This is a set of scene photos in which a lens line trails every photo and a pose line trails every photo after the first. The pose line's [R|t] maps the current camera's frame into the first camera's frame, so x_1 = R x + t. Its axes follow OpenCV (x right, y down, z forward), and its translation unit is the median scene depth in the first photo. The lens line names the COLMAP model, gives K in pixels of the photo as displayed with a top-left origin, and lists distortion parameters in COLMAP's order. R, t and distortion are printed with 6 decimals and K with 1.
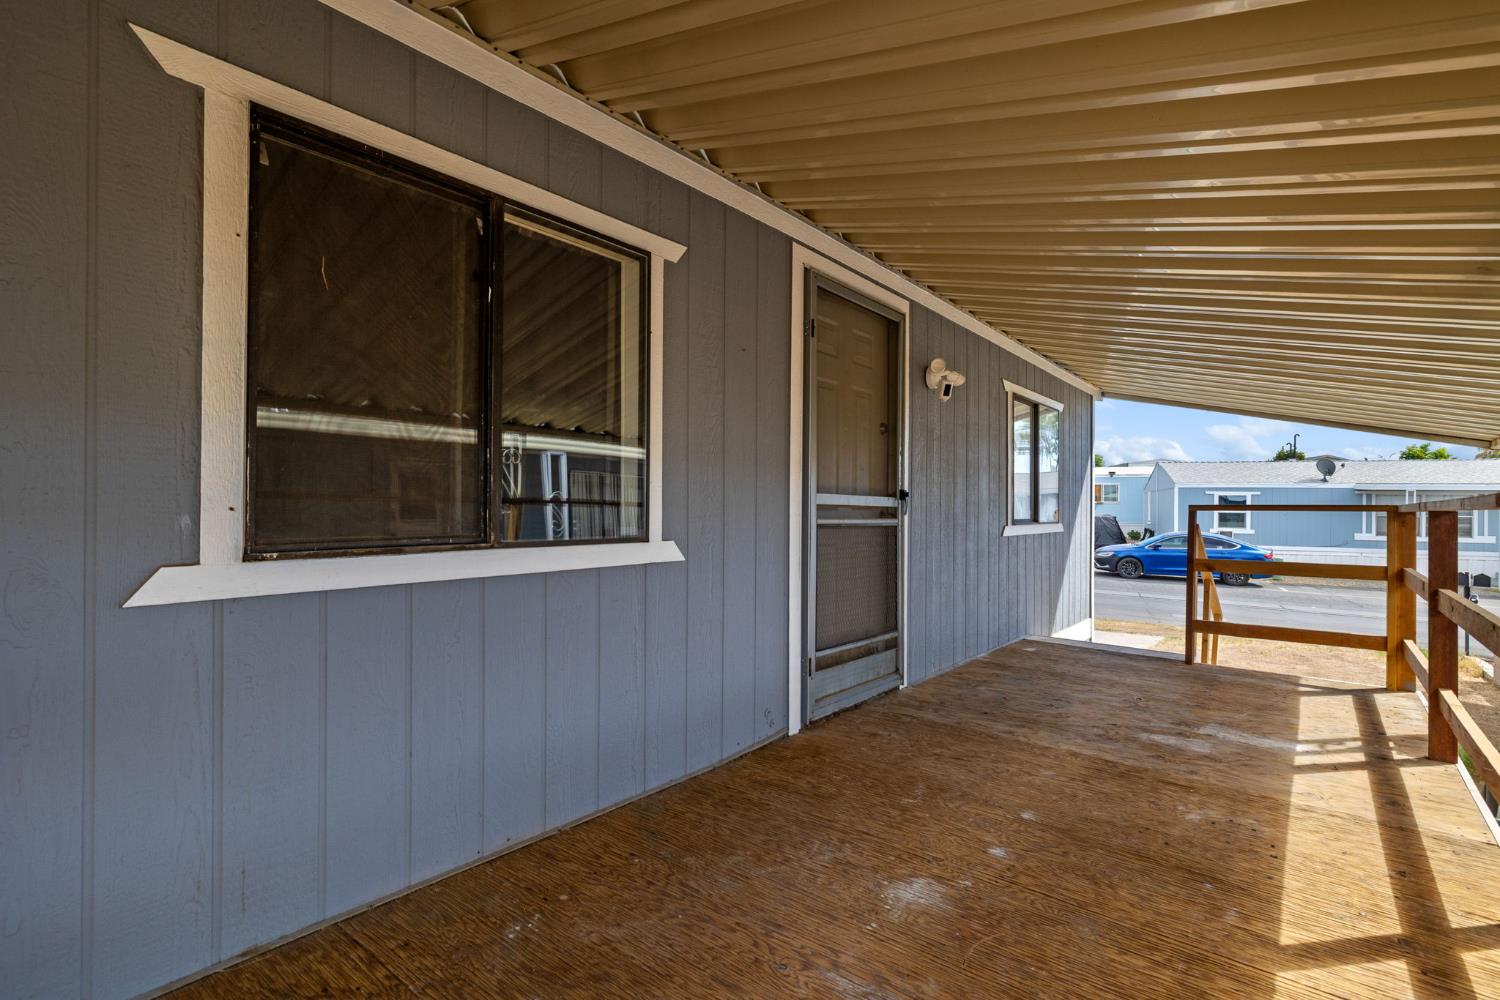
lens RADIAL K [[702.8, 0, 751.0], [0, 702.8, 502.3], [0, 0, 1]] dist [-0.003568, 0.000008]
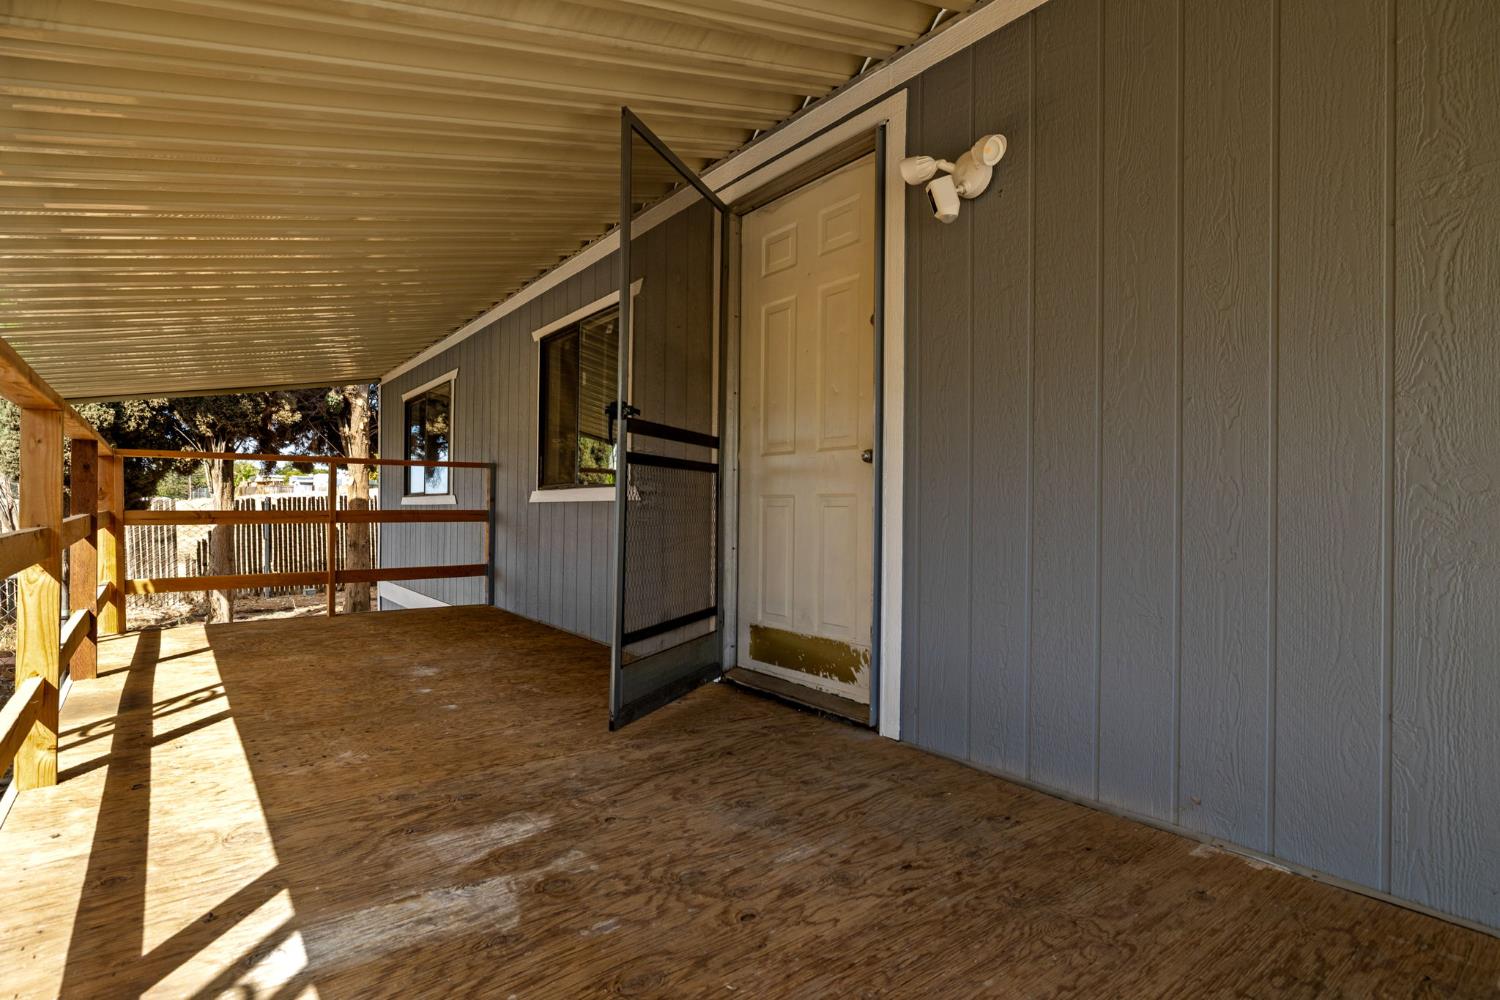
lens RADIAL K [[708.8, 0, 746.3], [0, 708.8, 499.8], [0, 0, 1]] dist [0.001290, 0.000862]
pose [[-0.206492, -0.019042, -0.978263, 1.102531], [-0.001154, 0.999815, -0.019218, 0.087522], [0.978448, -0.002839, -0.206476, 1.299183]]
